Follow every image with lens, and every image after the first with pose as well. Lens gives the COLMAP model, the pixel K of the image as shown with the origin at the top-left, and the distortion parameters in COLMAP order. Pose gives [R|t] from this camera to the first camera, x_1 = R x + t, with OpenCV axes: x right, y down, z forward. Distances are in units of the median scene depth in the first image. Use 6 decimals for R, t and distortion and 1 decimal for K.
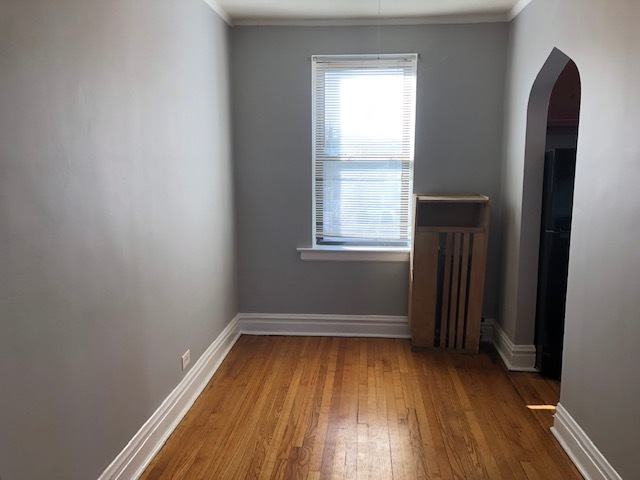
lens RADIAL K [[528.7, 0, 315.1], [0, 528.7, 242.0], [0, 0, 1]] dist [0.057430, -0.042534]
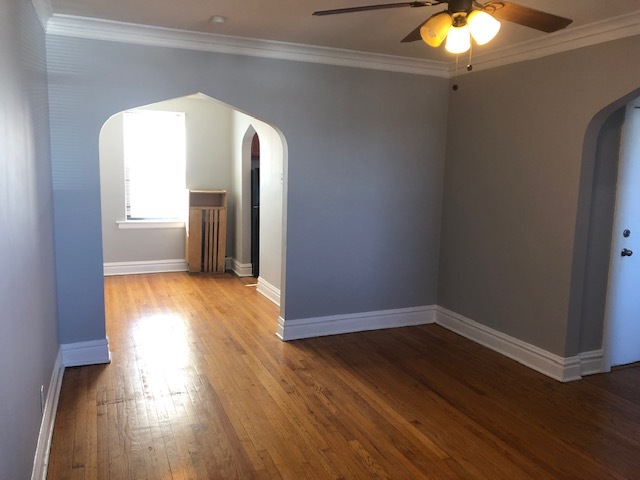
lens RADIAL K [[528.7, 0, 319.9], [0, 528.7, 243.1], [0, 0, 1]] dist [0.057430, -0.042534]
pose [[0.882054, -0.038783, 0.469550, -0.281909], [0.045371, 0.998967, -0.002718, 0.123413], [-0.468960, 0.023701, 0.882902, -0.846667]]
